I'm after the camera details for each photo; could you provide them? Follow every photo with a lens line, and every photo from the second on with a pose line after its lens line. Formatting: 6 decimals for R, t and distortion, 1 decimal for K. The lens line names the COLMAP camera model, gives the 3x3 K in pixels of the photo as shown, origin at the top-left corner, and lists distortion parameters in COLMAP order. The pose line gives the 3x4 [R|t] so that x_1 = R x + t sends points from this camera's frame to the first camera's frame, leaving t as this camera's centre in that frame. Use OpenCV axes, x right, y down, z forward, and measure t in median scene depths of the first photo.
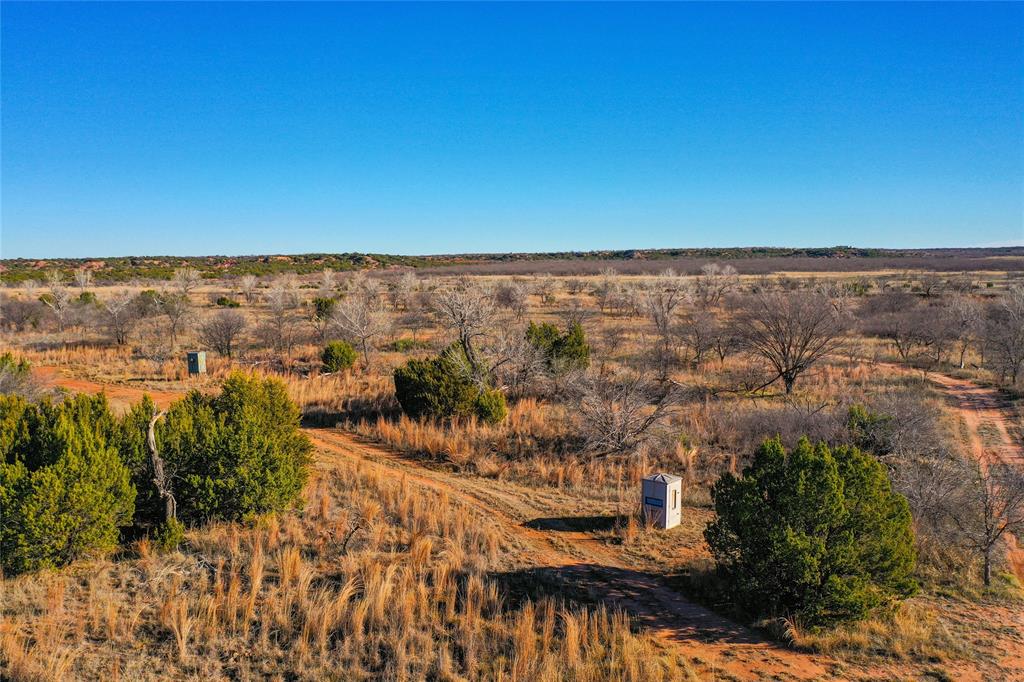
lens RADIAL K [[824.1, 0, 512.0], [0, 824.1, 341.0], [0, 0, 1]] dist [-0.001622, -0.000835]
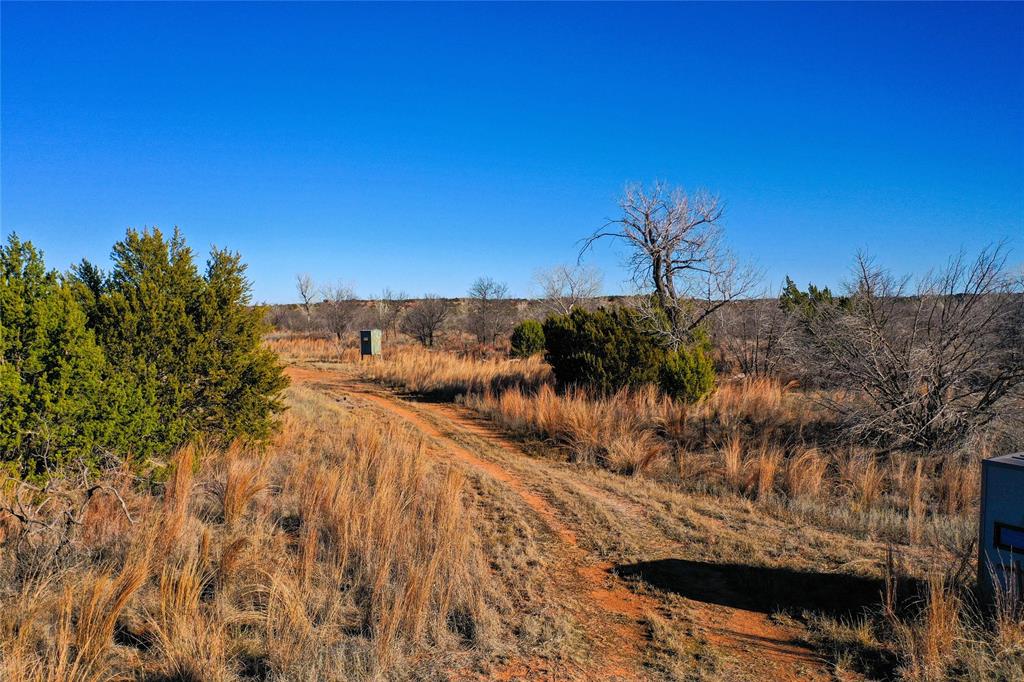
lens RADIAL K [[824.1, 0, 512.0], [0, 824.1, 341.0], [0, 0, 1]] dist [-0.001622, -0.000835]
pose [[0.936328, 0.025063, -0.350231, 0.079095], [-0.045982, 0.997612, -0.051538, 0.114638], [0.348103, 0.064361, 0.935244, 0.513345]]
